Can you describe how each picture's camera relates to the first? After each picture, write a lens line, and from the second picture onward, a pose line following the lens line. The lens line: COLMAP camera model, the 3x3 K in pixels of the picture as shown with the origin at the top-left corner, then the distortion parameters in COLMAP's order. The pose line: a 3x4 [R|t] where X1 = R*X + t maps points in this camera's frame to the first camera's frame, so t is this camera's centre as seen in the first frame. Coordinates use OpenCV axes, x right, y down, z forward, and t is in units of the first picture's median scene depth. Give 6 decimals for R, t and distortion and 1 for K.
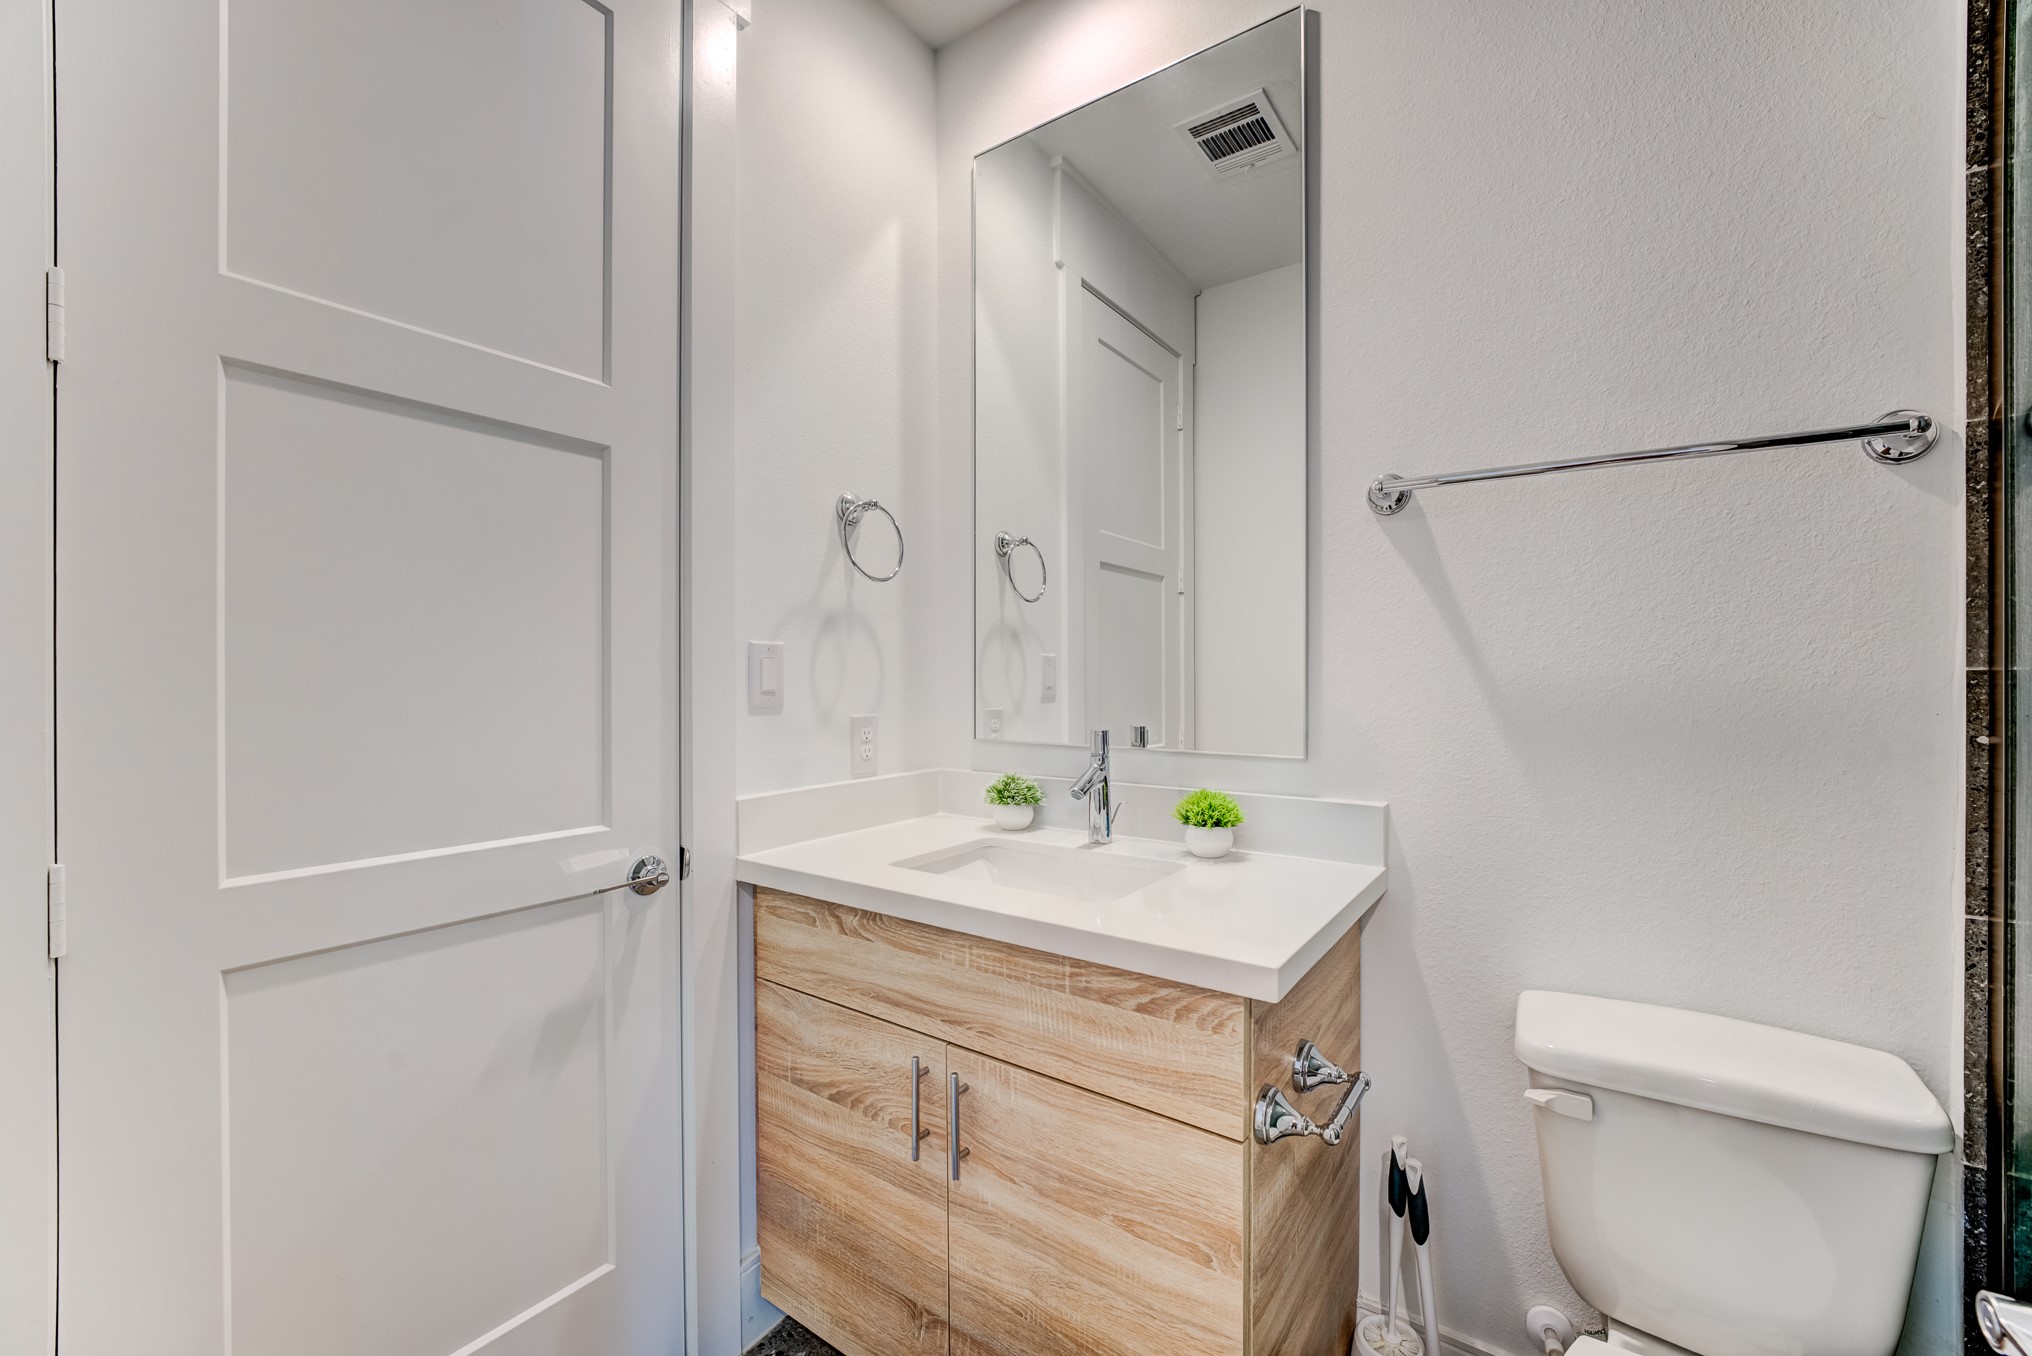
lens RADIAL K [[820.6, 0, 1012.7], [0, 820.6, 684.8], [0, 0, 1]] dist [-0.009027, 0.000514]
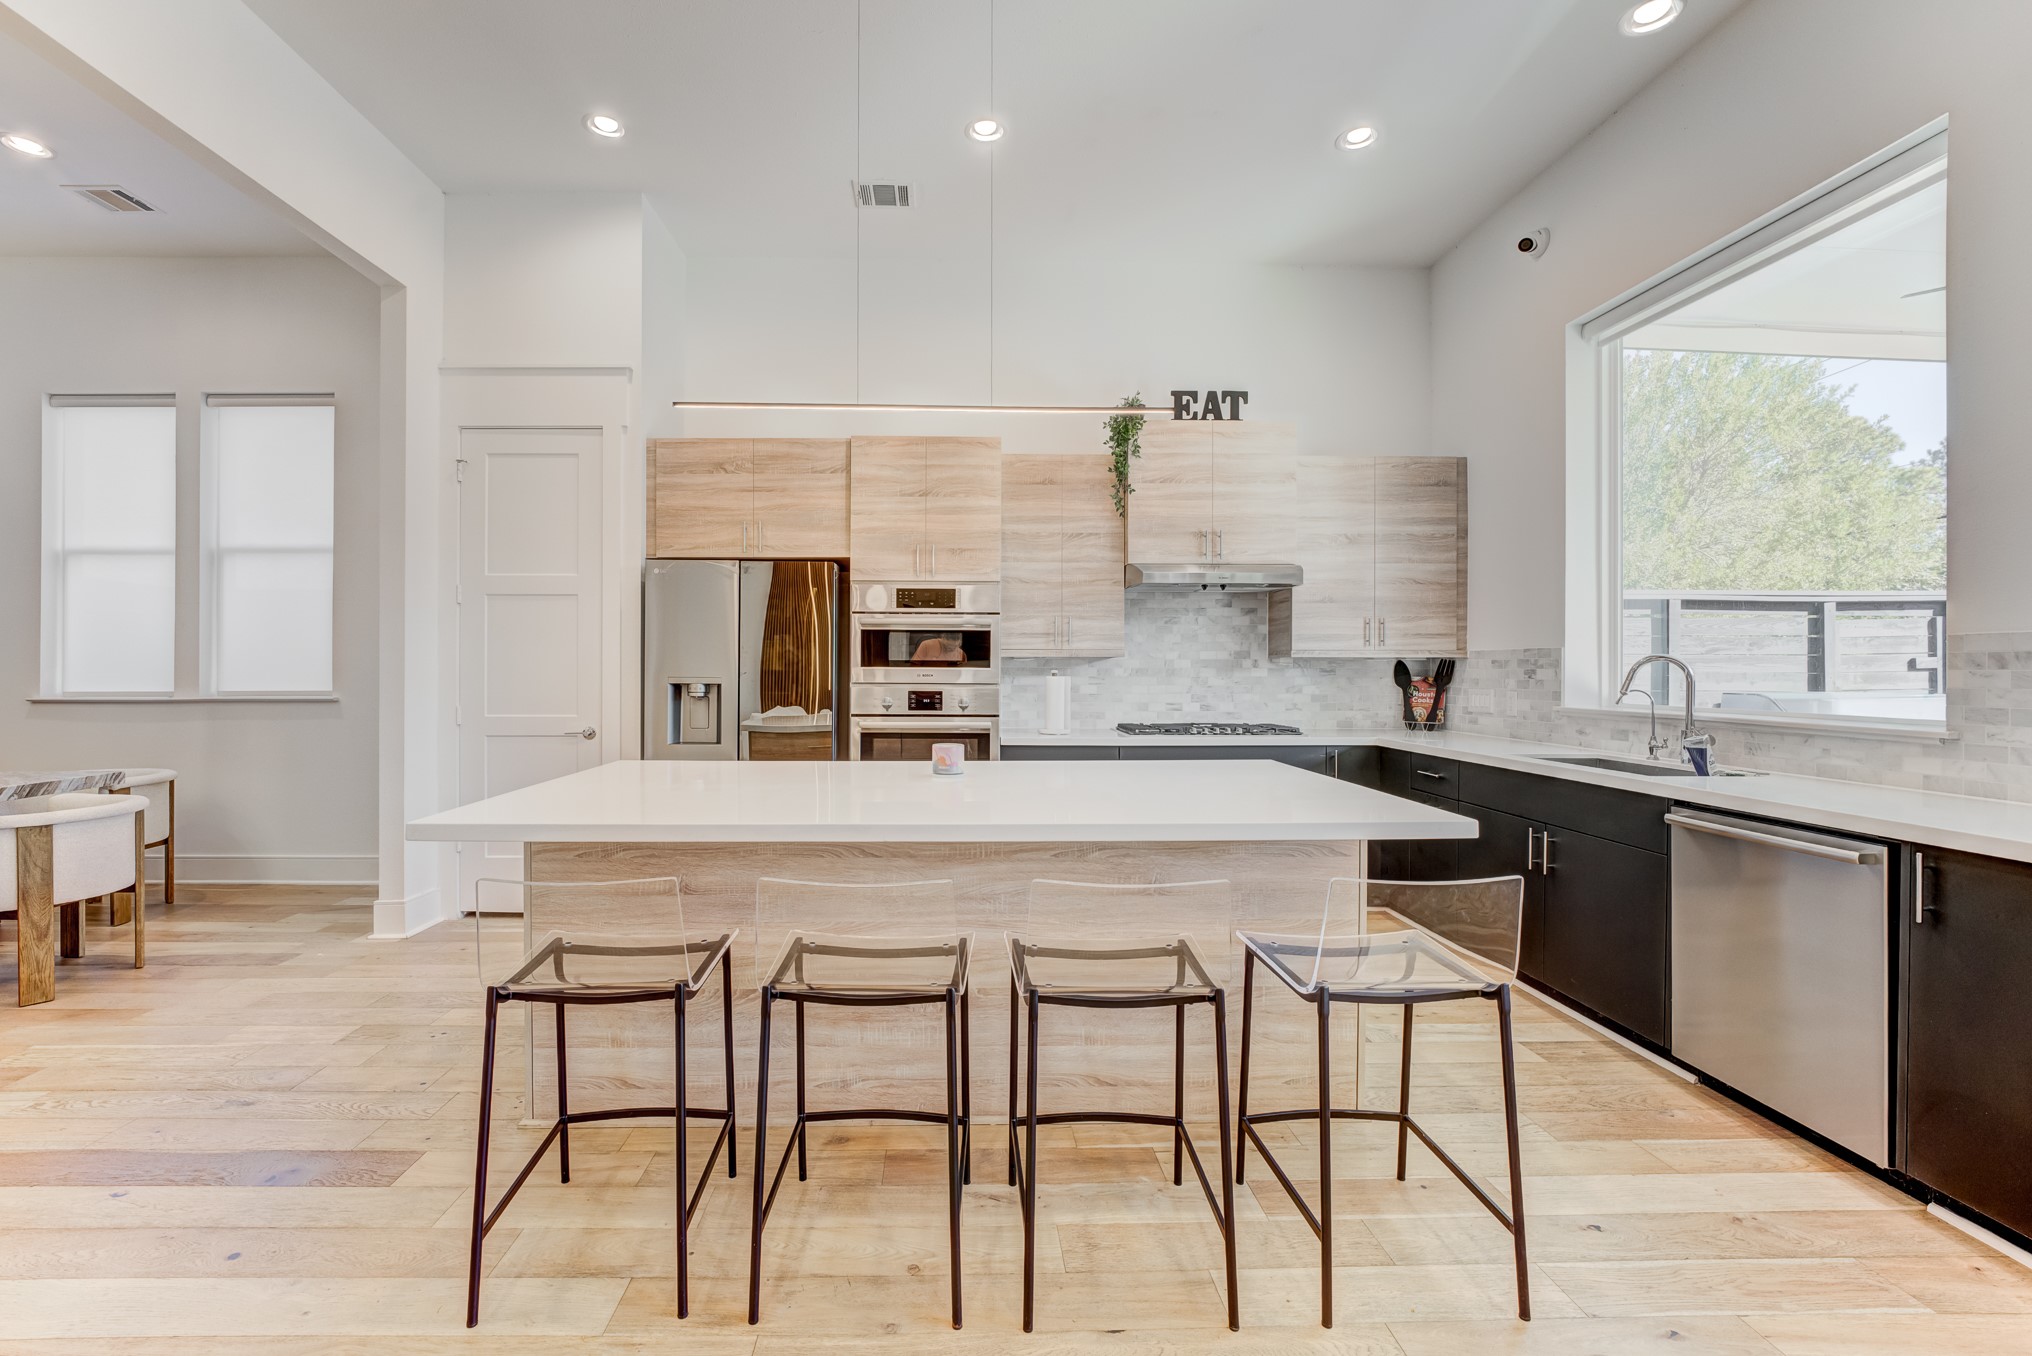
lens RADIAL K [[820.6, 0, 978.7], [0, 820.6, 670.5], [0, 0, 1]] dist [-0.009027, 0.000514]
pose [[0.798863, 0.005795, 0.601485, -3.161718], [-0.002421, 0.999976, -0.006420, 1.470512], [-0.601508, 0.003673, 0.798858, -1.319183]]
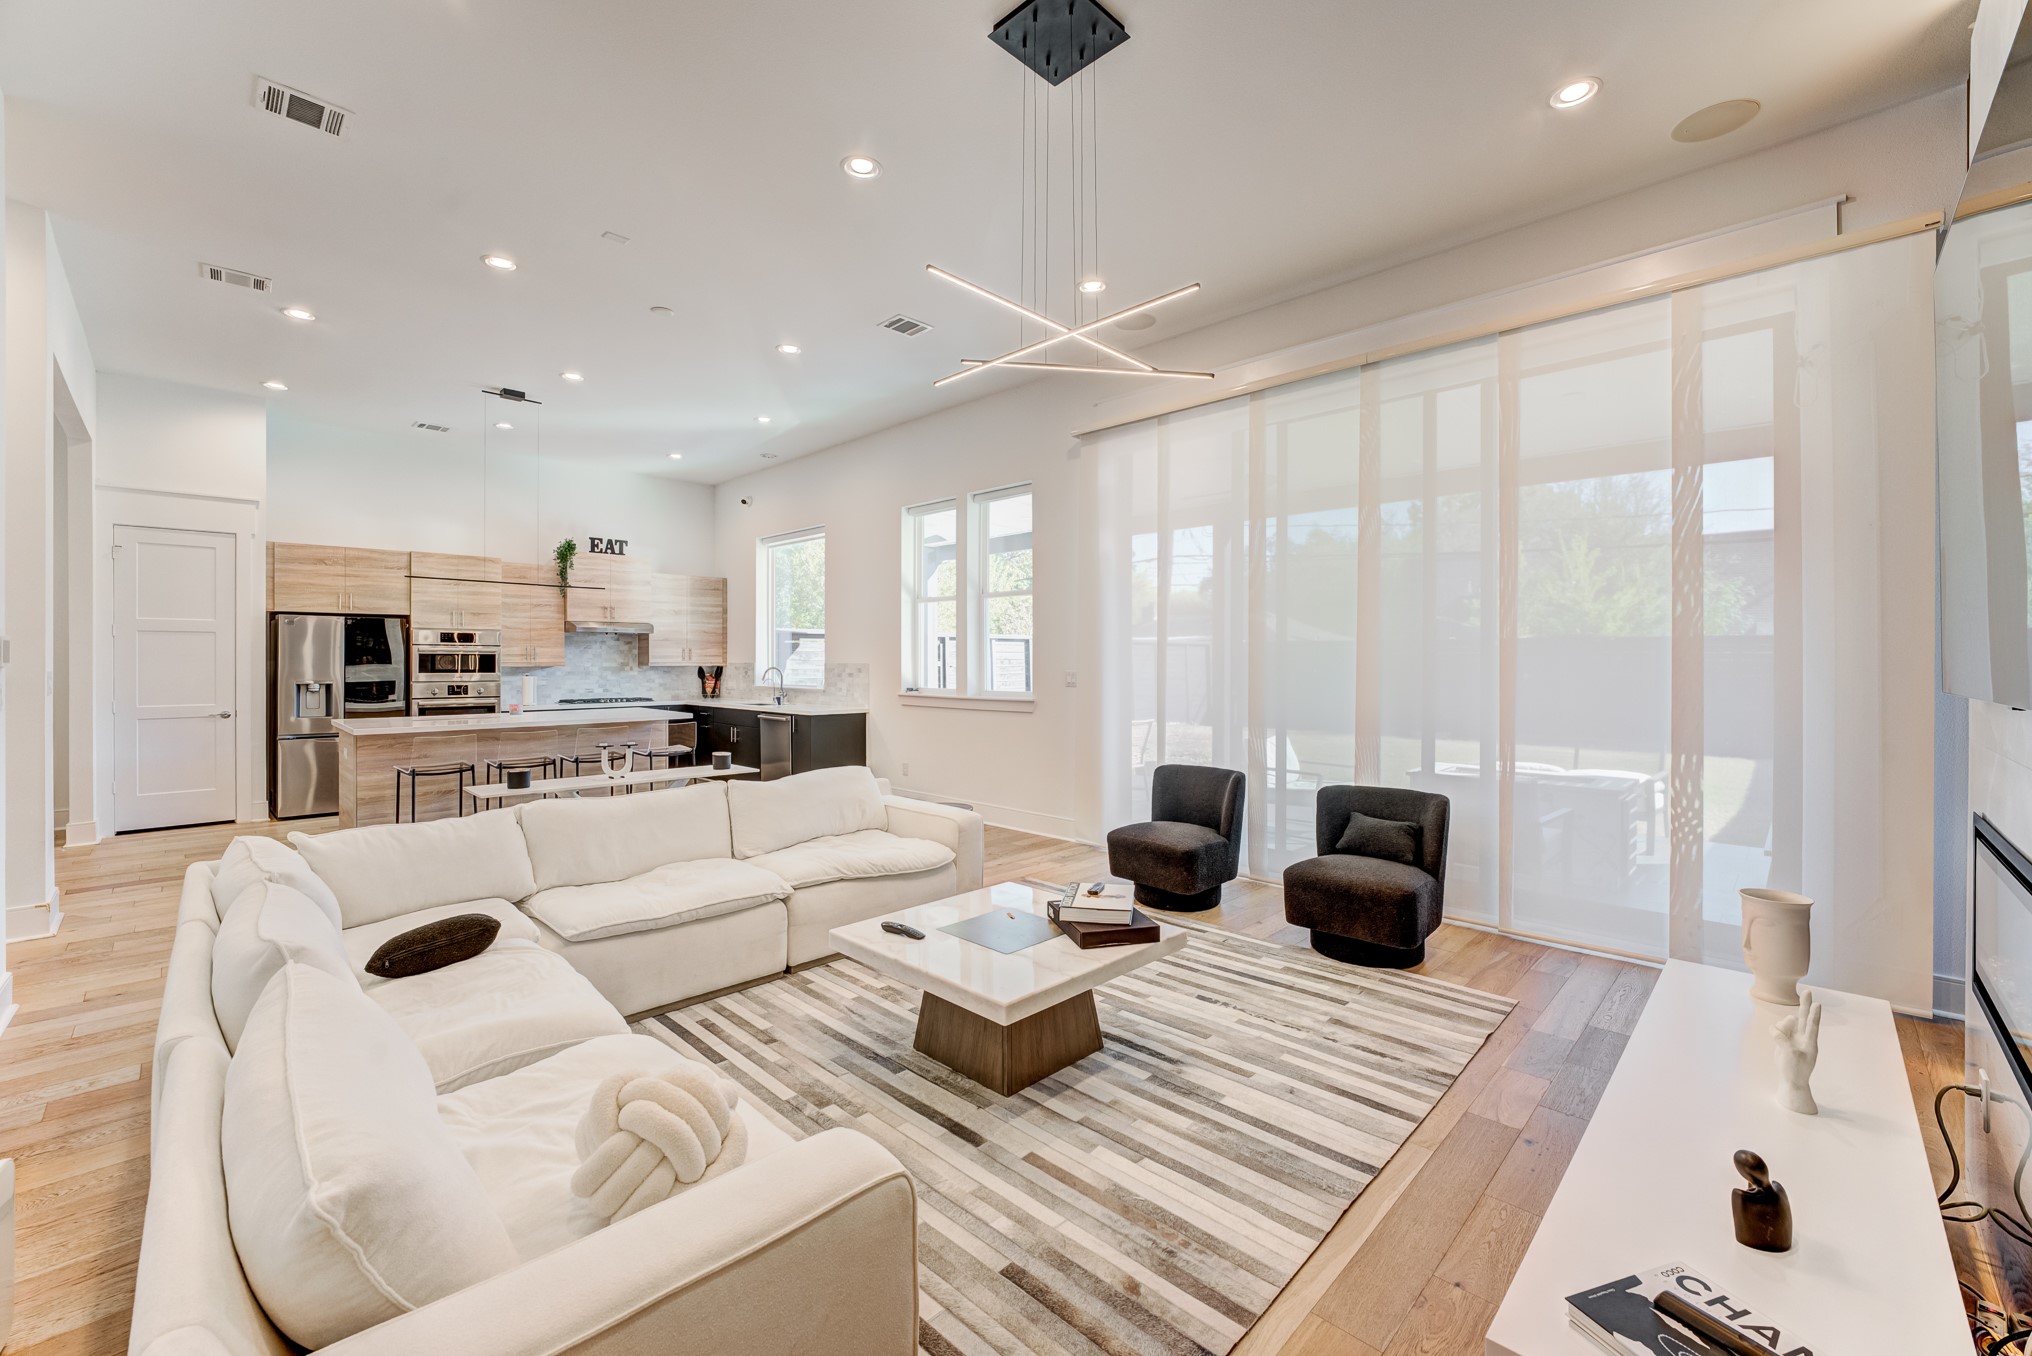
lens RADIAL K [[820.6, 0, 998.7], [0, 820.6, 662.3], [0, 0, 1]] dist [-0.009027, 0.000514]
pose [[0.172802, 0.004703, 0.984945, -7.195060], [0.005716, 0.999967, -0.005778, 1.412172], [-0.984940, 0.006628, 0.172769, -4.026423]]
